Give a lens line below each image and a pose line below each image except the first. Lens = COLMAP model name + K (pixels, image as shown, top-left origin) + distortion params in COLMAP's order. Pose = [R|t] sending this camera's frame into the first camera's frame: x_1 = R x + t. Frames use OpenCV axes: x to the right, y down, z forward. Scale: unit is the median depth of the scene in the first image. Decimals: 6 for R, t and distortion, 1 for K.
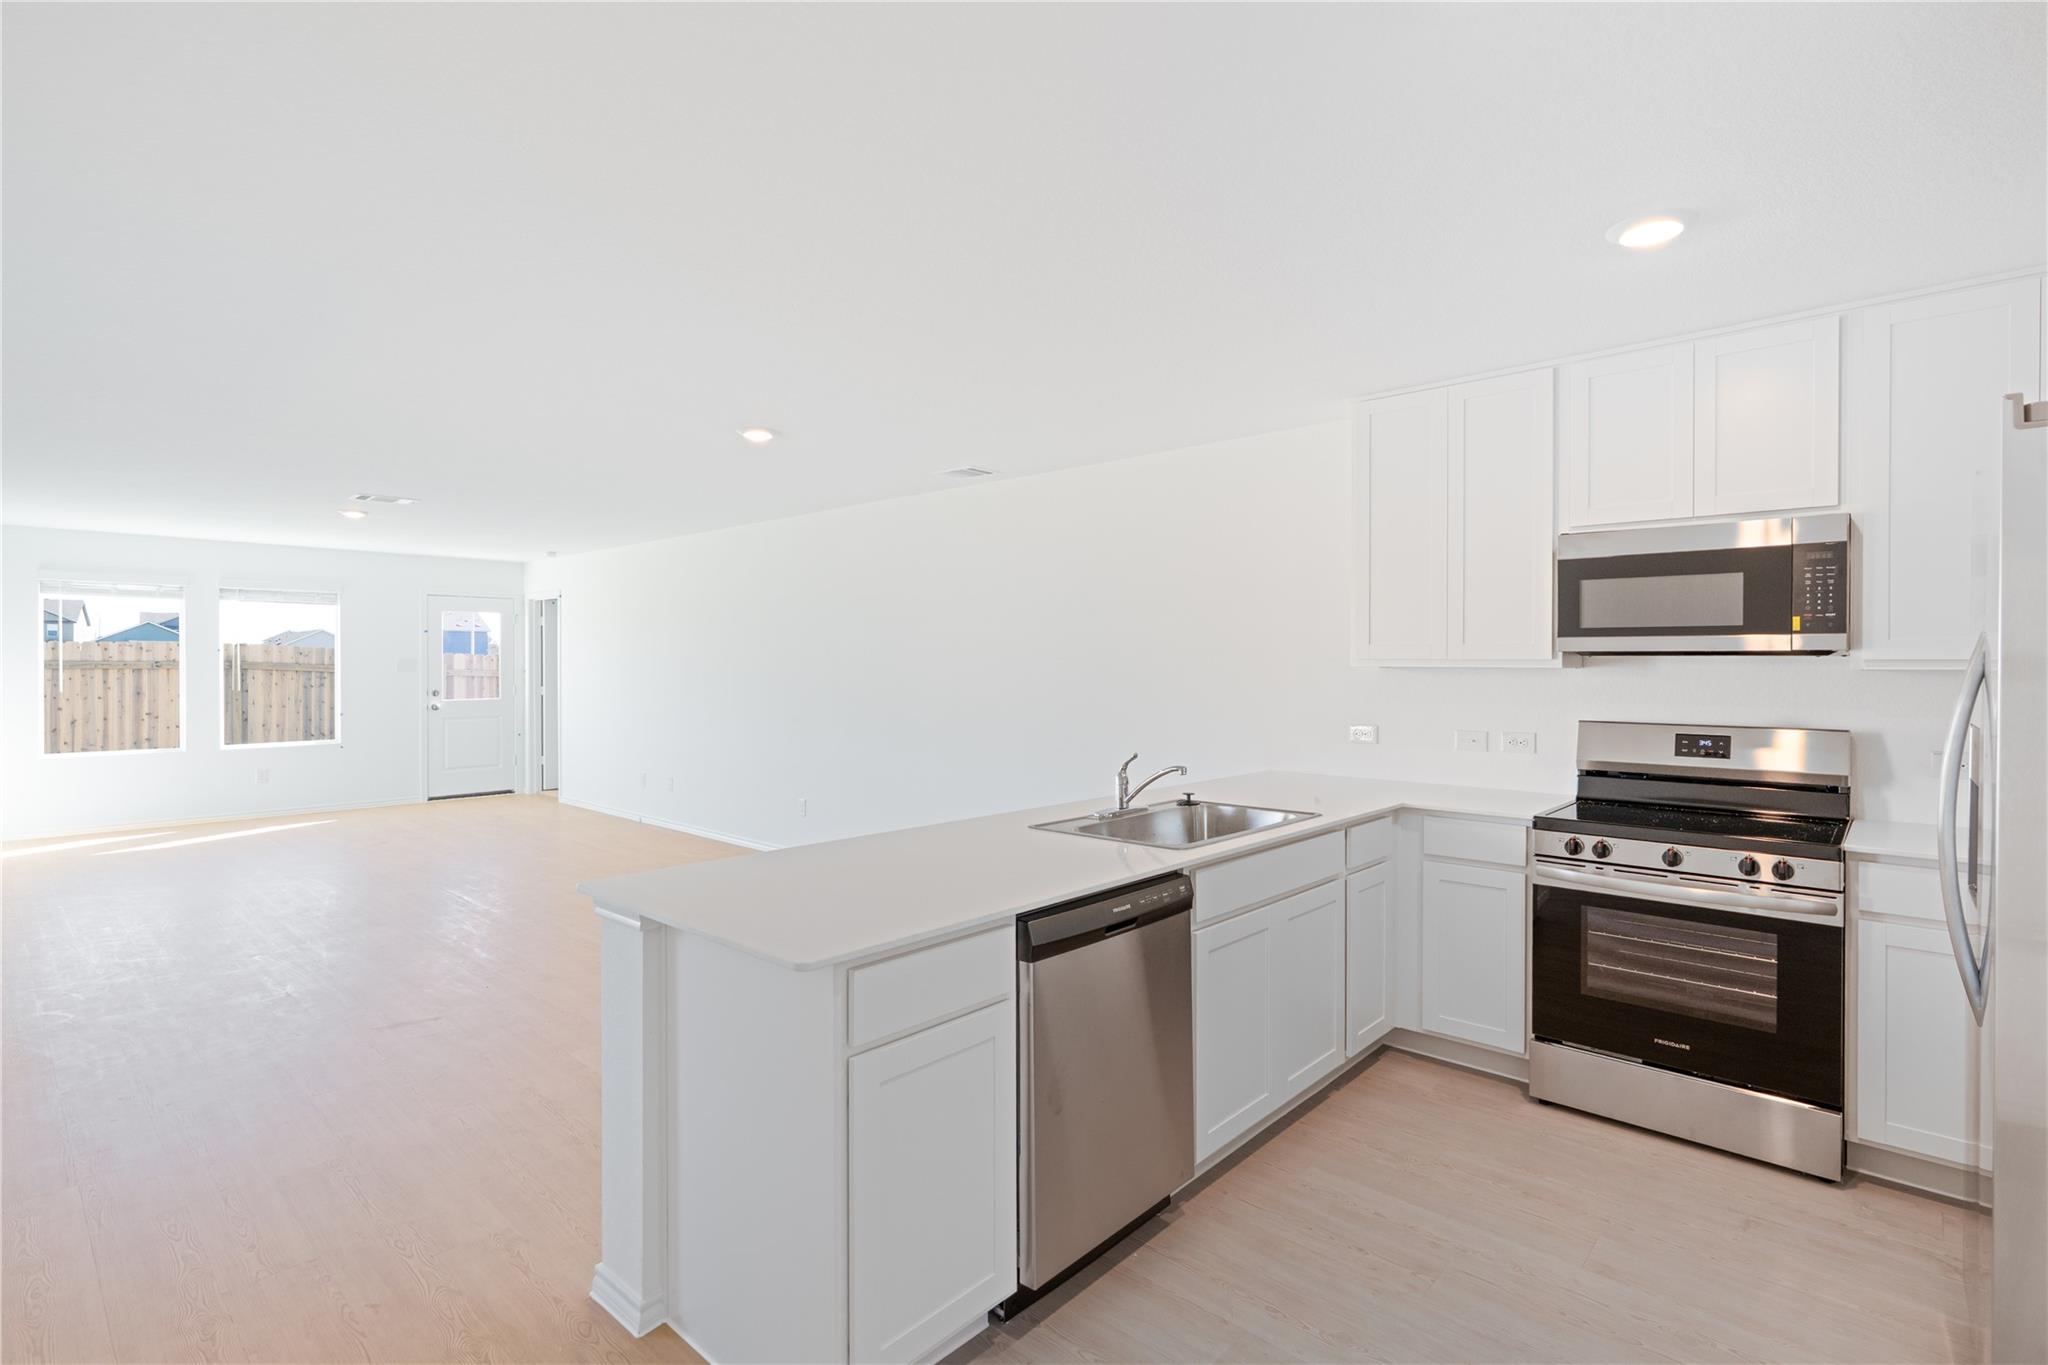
lens RADIAL K [[1008.2, 0, 1071.5], [0, 1008.2, 672.9], [0, 0, 1]] dist [-0.022087, 0.002027]
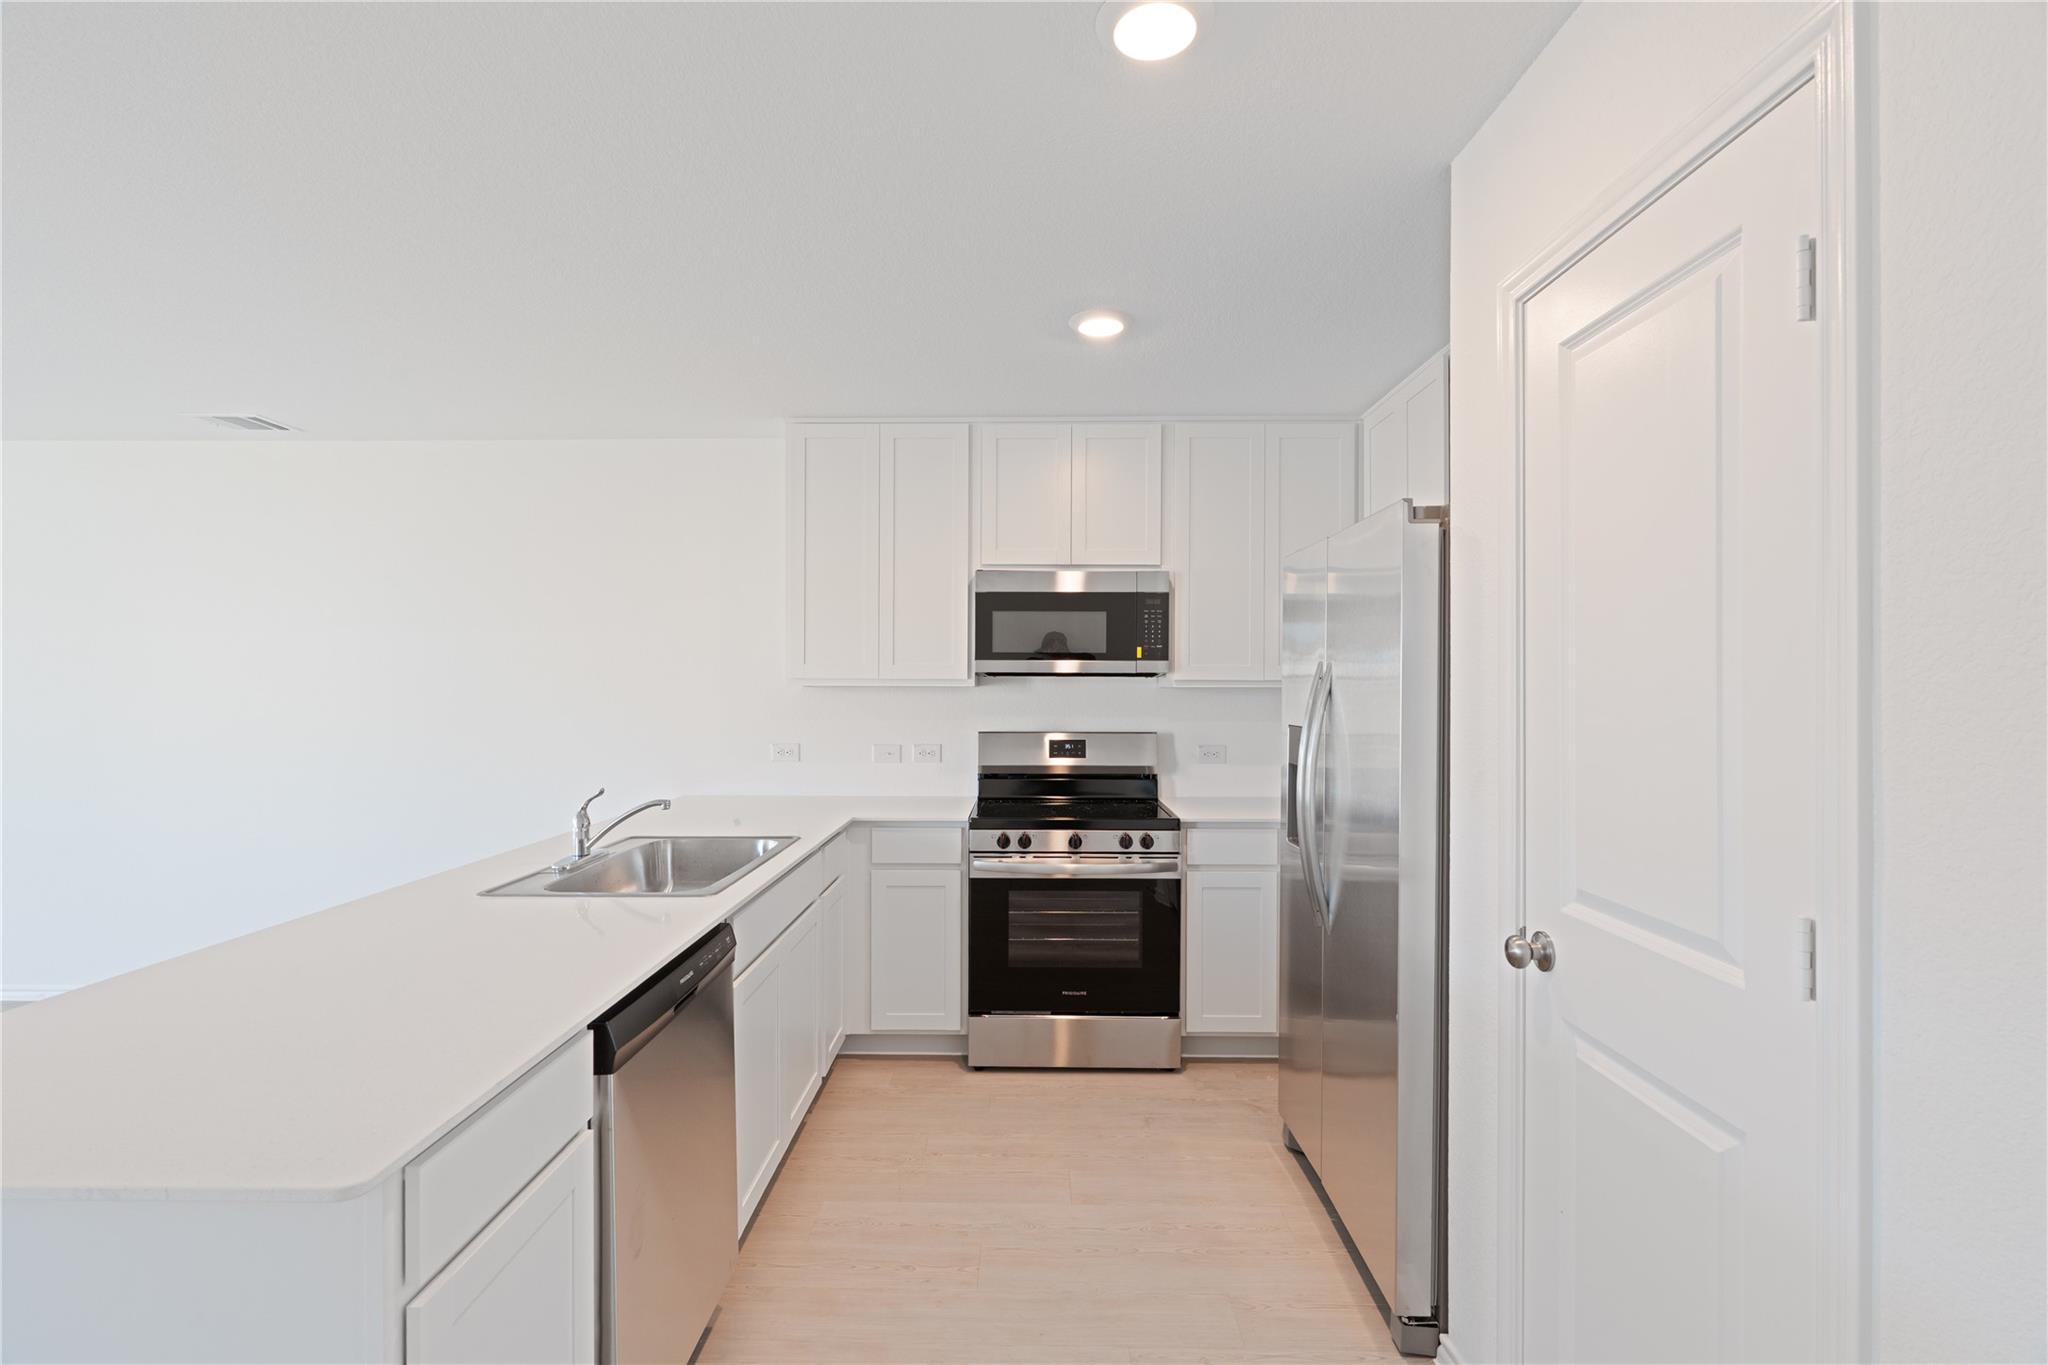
lens RADIAL K [[924.3, 0, 1019.6], [0, 924.3, 691.4], [0, 0, 1]] dist [-0.015304, -0.000806]
pose [[0.742543, -0.005934, 0.669772, -0.195764], [0.005363, 0.999981, 0.002915, -0.002484], [-0.669777, 0.001428, 0.742561, 0.191888]]
